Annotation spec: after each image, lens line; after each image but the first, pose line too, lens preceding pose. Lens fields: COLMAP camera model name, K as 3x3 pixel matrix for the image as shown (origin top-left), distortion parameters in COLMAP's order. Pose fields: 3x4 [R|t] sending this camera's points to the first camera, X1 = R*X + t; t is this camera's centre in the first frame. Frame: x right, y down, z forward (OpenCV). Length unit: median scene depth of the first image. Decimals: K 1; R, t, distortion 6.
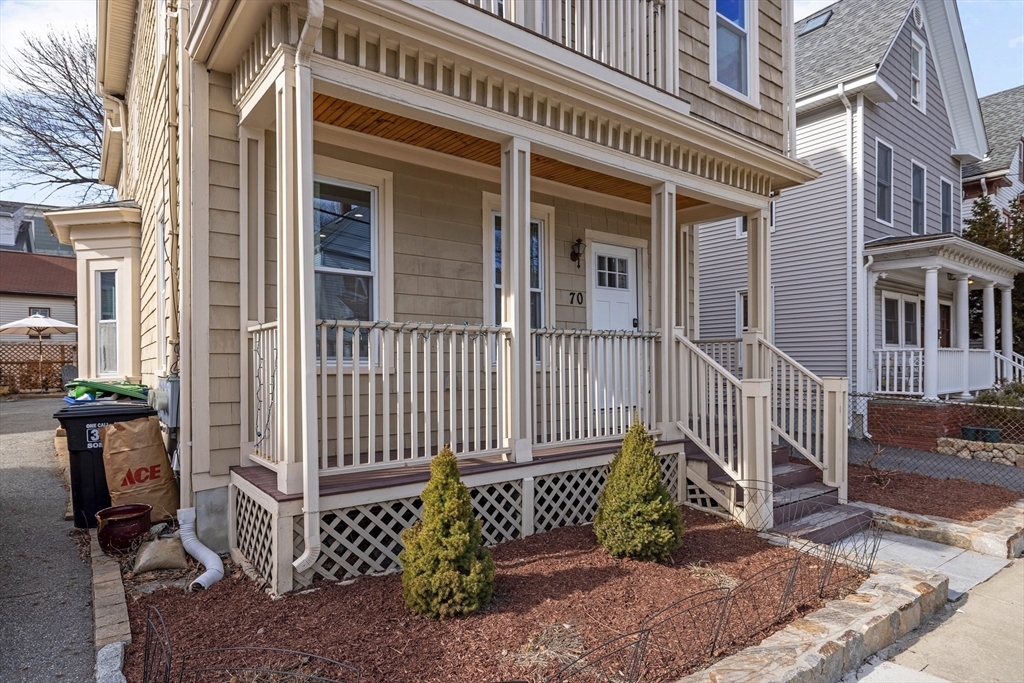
lens RADIAL K [[560.2, 0, 507.0], [0, 560.2, 360.7], [0, 0, 1]] dist [0.012539, -0.000260]
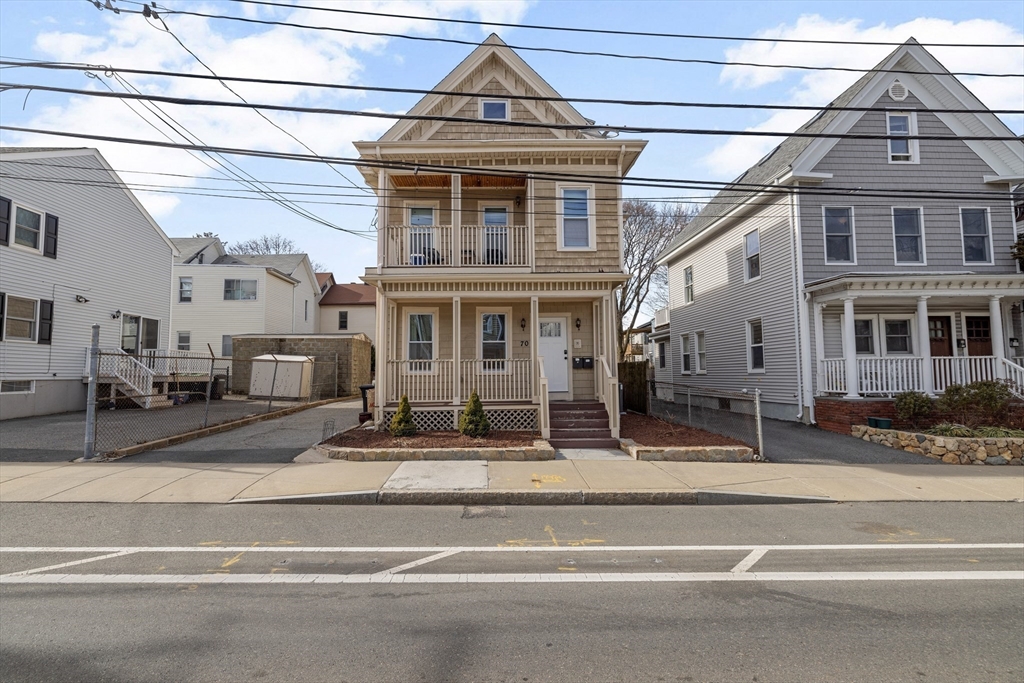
lens RADIAL K [[437.1, 0, 513.1], [0, 437.1, 339.4], [0, 0, 1]] dist [-0.002788, 0.000732]
pose [[0.821977, -0.049762, -0.567342, 0.732905], [0.008567, 0.997143, -0.075048, 0.005018], [0.569456, 0.056828, 0.820055, -0.338852]]
